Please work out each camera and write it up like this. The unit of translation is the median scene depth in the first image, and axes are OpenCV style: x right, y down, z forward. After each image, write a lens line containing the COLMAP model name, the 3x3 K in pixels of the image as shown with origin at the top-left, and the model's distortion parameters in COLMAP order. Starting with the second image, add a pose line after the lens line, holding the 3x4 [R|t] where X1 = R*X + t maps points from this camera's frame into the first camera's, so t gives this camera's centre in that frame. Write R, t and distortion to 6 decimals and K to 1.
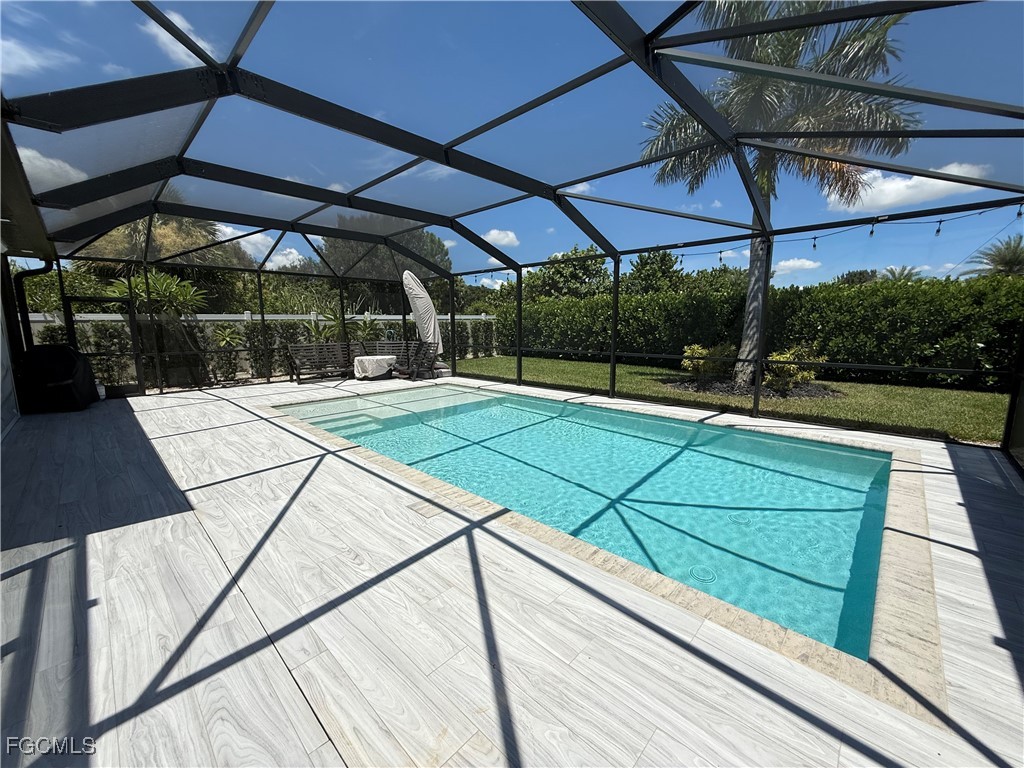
lens RADIAL K [[405.9, 0, 508.8], [0, 405.9, 382.6], [0, 0, 1]] dist [0.002031, -0.000297]
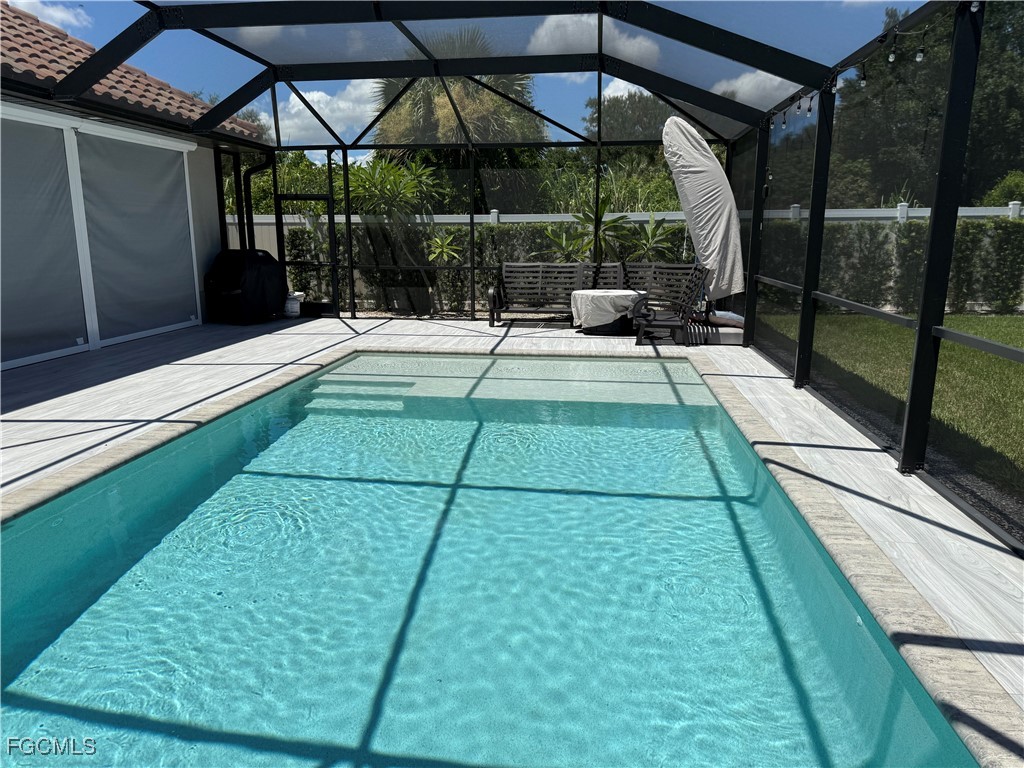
lens RADIAL K [[718.7, 0, 502.0], [0, 718.7, 392.4], [0, 0, 1]] dist [0.067717, -0.081507]
pose [[0.602361, 0.178985, -0.777898, 0.701490], [-0.116936, 0.983809, 0.135813, -0.087713], [0.789612, 0.009156, 0.613538, 0.595399]]
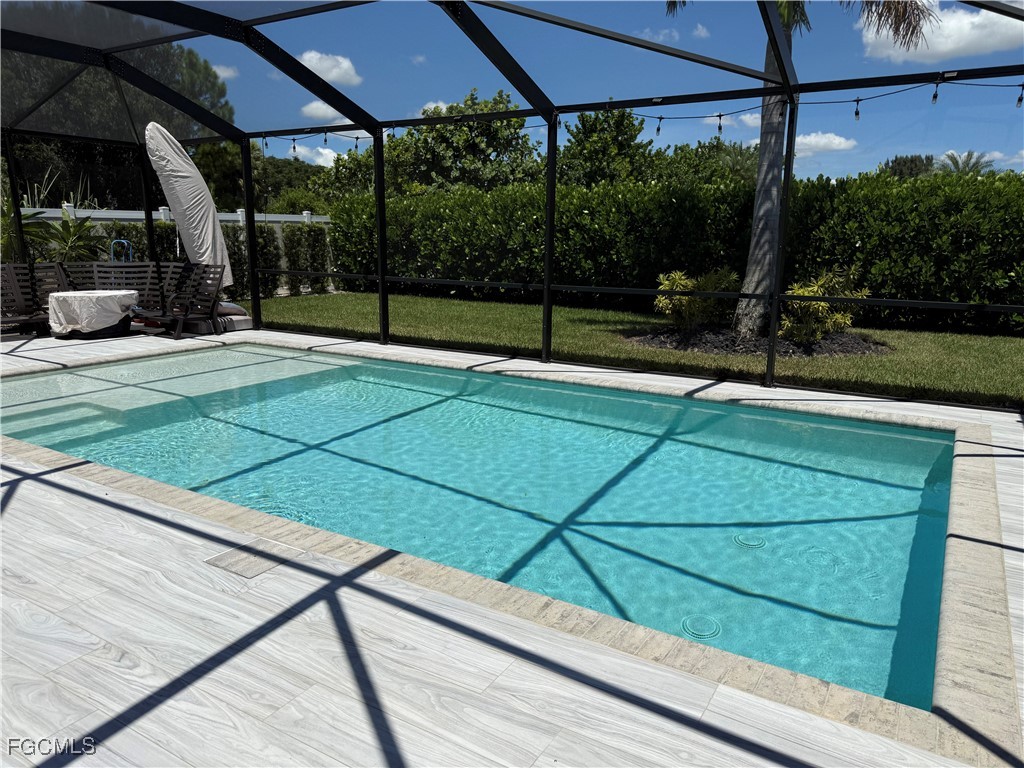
lens RADIAL K [[718.7, 0, 507.9], [0, 718.7, 387.1], [0, 0, 1]] dist [0.067717, -0.081507]
pose [[0.977287, -0.029003, 0.209928, -0.030506], [0.015455, 0.997707, 0.065892, 0.006598], [-0.211358, -0.061151, 0.975494, -0.017751]]
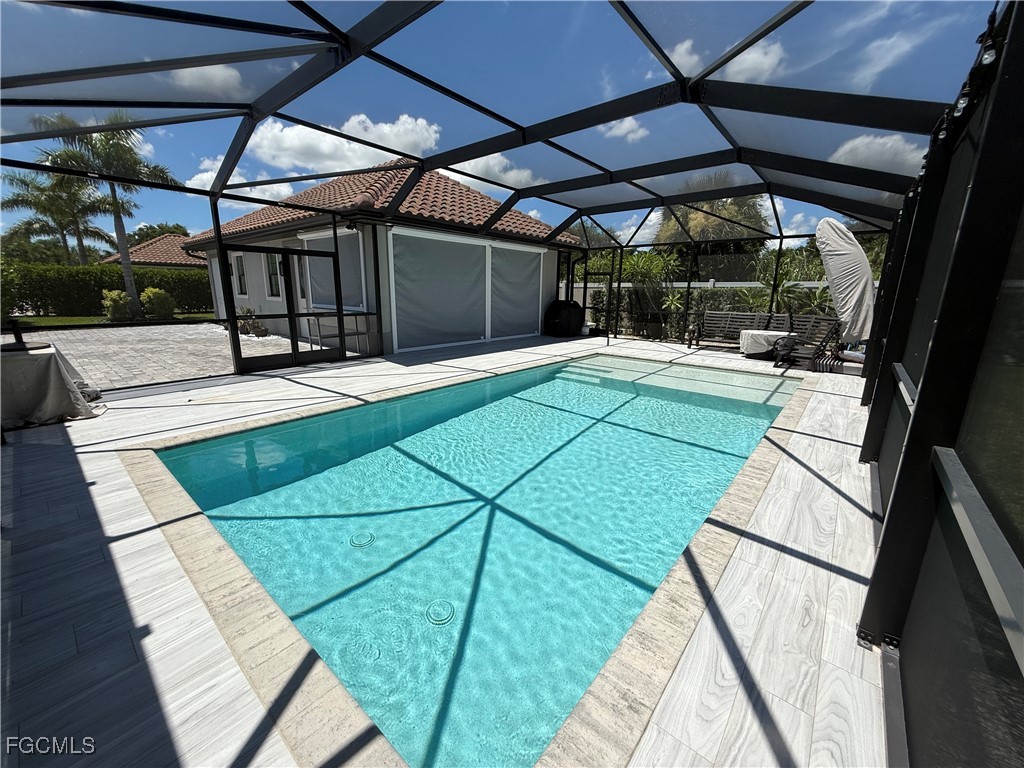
lens RADIAL K [[405.9, 0, 513.0], [0, 405.9, 385.8], [0, 0, 1]] dist [0.002031, -0.000297]
pose [[0.070943, 0.234738, -0.969466, 0.932306], [-0.156849, 0.962450, 0.221561, -0.117600], [0.985071, 0.136342, 0.105098, 0.807576]]
